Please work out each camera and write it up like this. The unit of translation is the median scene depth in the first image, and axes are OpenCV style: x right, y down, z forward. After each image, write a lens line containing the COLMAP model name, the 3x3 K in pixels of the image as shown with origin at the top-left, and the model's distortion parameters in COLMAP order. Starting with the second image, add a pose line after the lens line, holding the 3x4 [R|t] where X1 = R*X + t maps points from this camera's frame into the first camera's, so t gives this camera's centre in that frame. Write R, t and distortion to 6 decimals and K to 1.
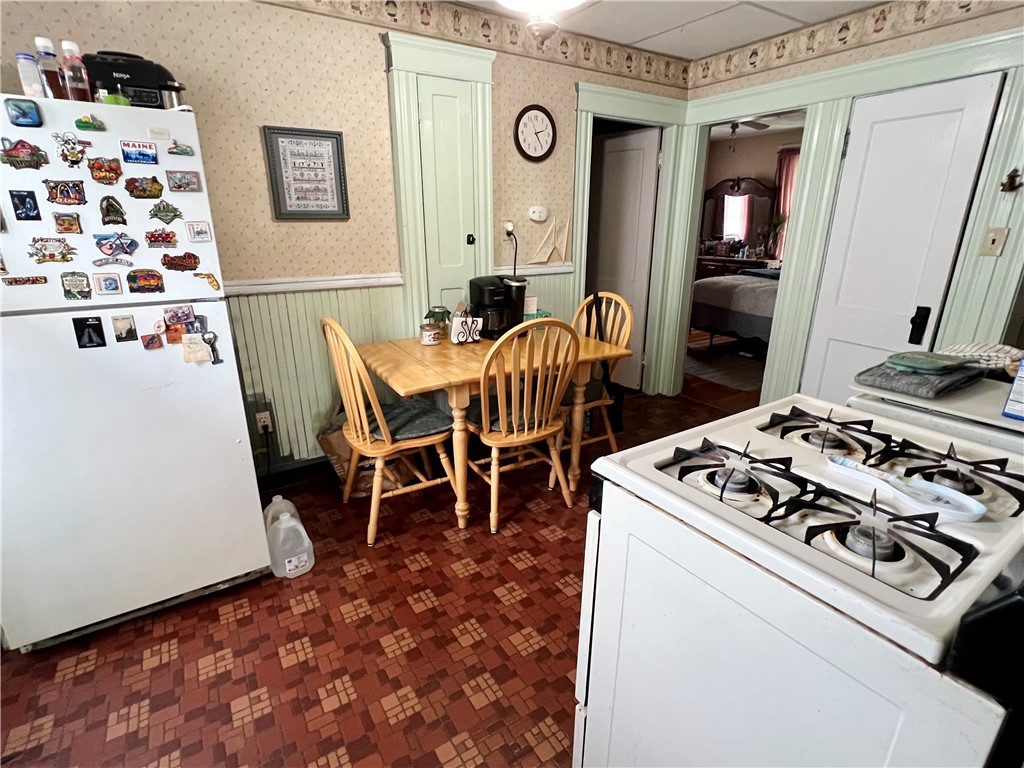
lens RADIAL K [[514.4, 0, 511.2], [0, 514.4, 389.5], [0, 0, 1]] dist [0.003609, 0.000503]
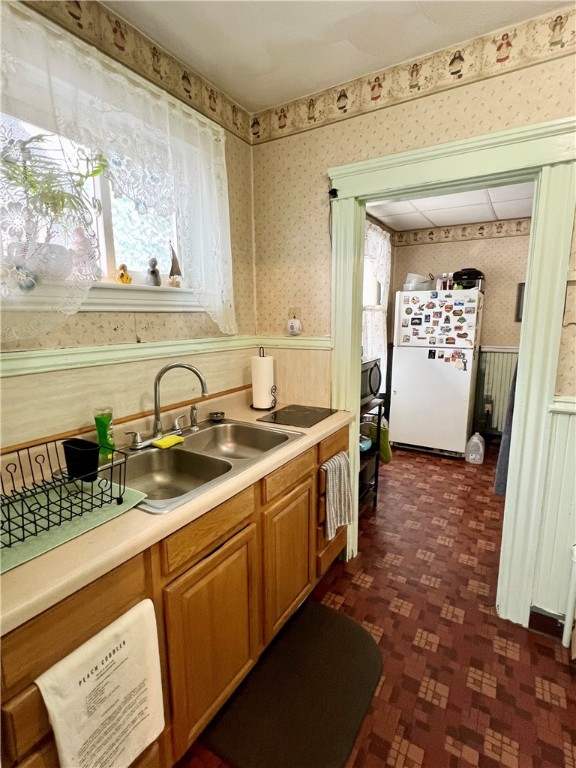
lens RADIAL K [[385.8, 0, 286.5], [0, 385.8, 384.4], [0, 0, 1]] dist [0.003609, 0.000503]
pose [[0.445372, 0.153426, -0.882102, 0.979910], [-0.277491, 0.960351, 0.026931, 0.264690], [0.851259, 0.232782, 0.470288, -0.917534]]
